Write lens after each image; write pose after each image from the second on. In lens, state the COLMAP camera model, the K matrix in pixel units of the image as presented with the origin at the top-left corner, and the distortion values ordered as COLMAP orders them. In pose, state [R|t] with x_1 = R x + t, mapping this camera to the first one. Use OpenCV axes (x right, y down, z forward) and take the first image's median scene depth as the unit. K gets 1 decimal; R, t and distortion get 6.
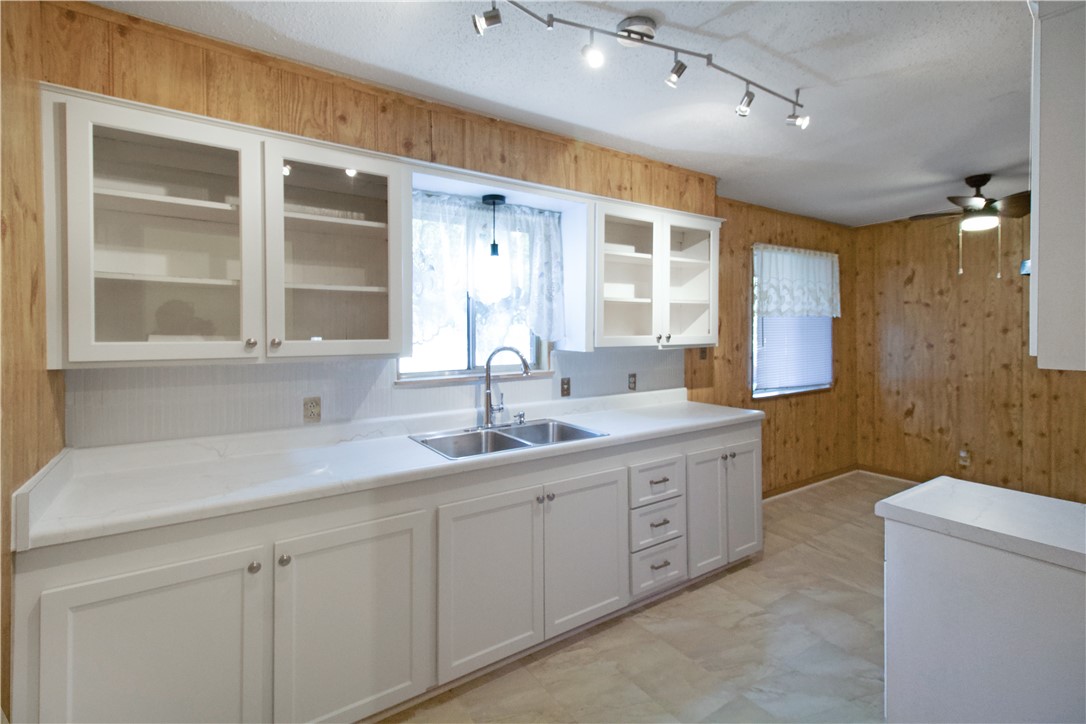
lens RADIAL K [[531.2, 0, 564.4], [0, 531.2, 334.5], [0, 0, 1]] dist [0.009490, -0.002697]
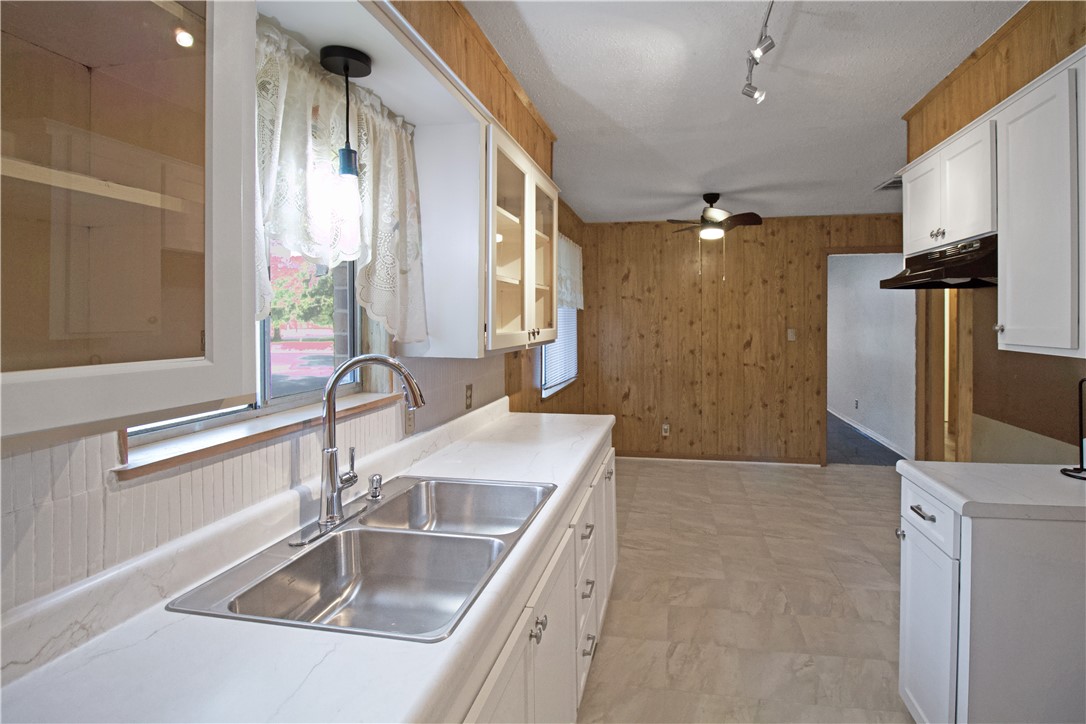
lens RADIAL K [[531.2, 0, 619.8], [0, 531.2, 326.7], [0, 0, 1]] dist [0.009490, -0.002697]
pose [[0.671736, -0.005001, 0.740774, -0.270067], [0.002618, 0.999987, 0.004377, -0.005905], [-0.740786, -0.001001, 0.671740, 0.388671]]
